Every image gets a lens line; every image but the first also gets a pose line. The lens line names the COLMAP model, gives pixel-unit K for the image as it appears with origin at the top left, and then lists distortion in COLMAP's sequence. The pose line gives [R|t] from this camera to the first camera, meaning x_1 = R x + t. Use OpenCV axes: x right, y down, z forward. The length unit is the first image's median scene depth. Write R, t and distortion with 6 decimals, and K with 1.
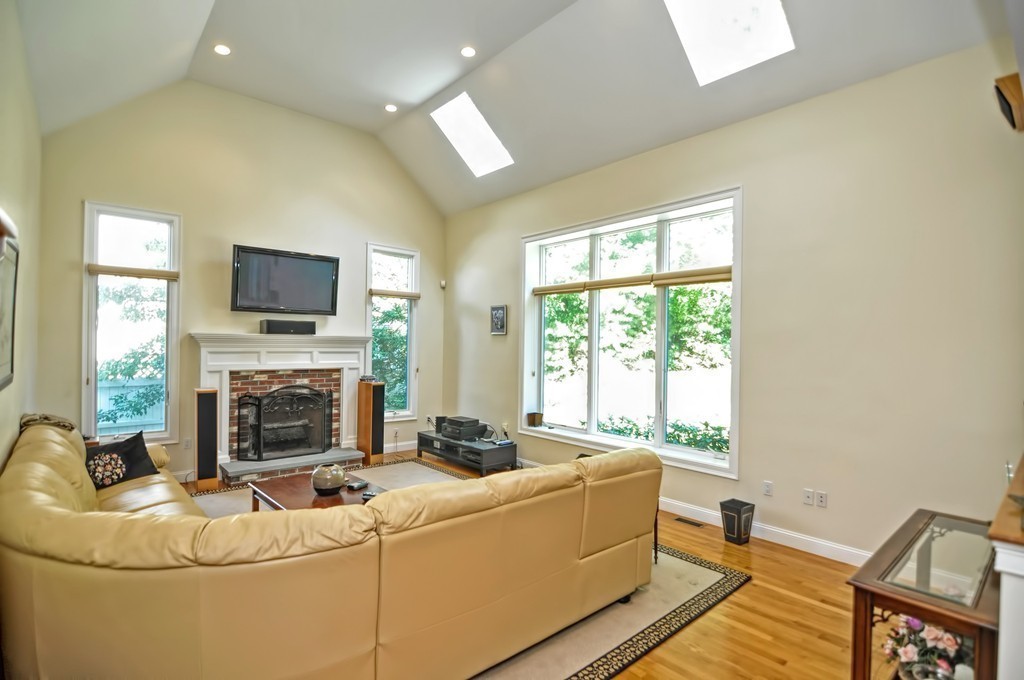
lens RADIAL K [[501.2, 0, 507.6], [0, 501.2, 344.8], [0, 0, 1]] dist [-0.010722, -0.005088]
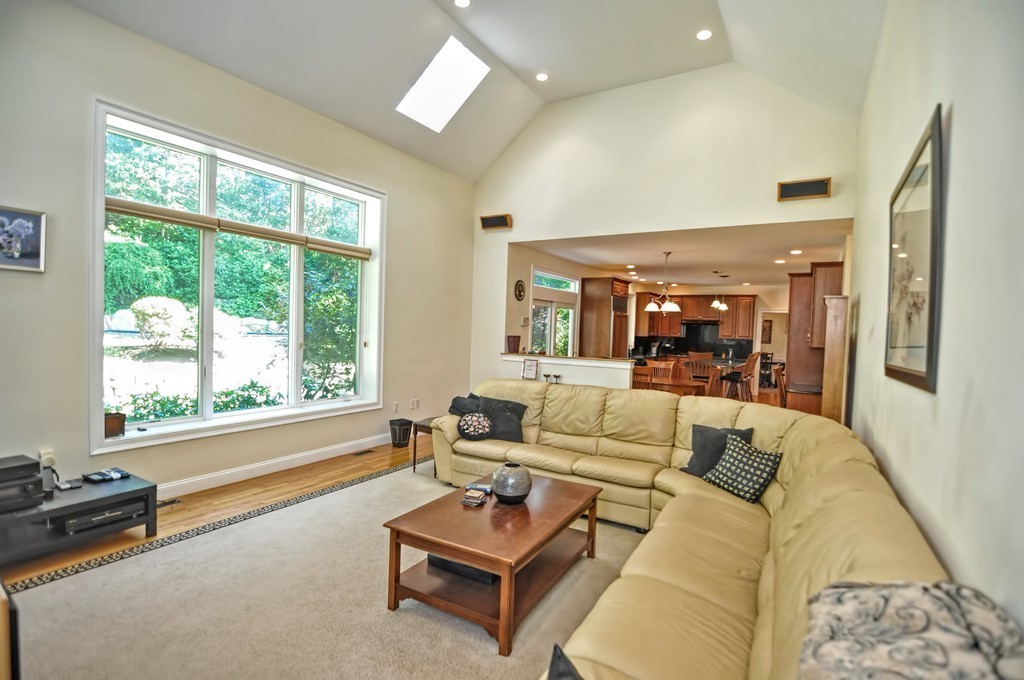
lens RADIAL K [[501.2, 0, 507.6], [0, 501.2, 344.8], [0, 0, 1]] dist [-0.010722, -0.005088]
pose [[-0.309536, -0.066950, 0.948528, -1.142812], [-0.048409, 0.997334, 0.054598, 0.000952], [-0.949655, -0.029018, -0.311952, 1.317367]]
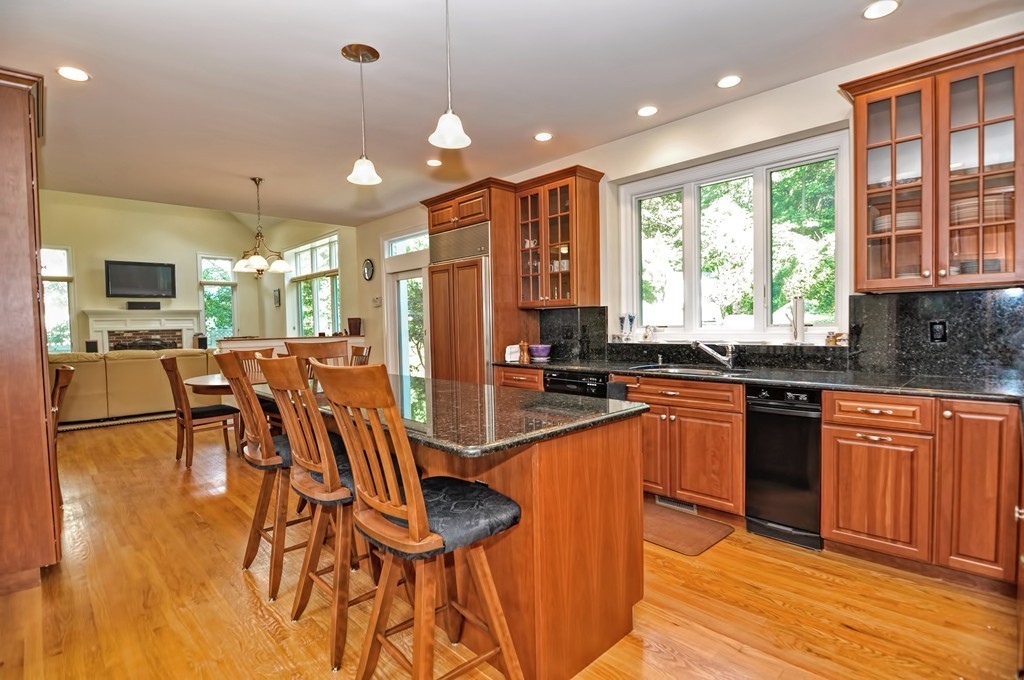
lens RADIAL K [[501.2, 0, 507.6], [0, 501.2, 344.8], [0, 0, 1]] dist [-0.010722, -0.005088]
pose [[0.998170, -0.036691, 0.048074, 0.726112], [0.034612, 0.998458, 0.043396, 0.068454], [-0.049592, -0.041652, 0.997901, -0.787435]]
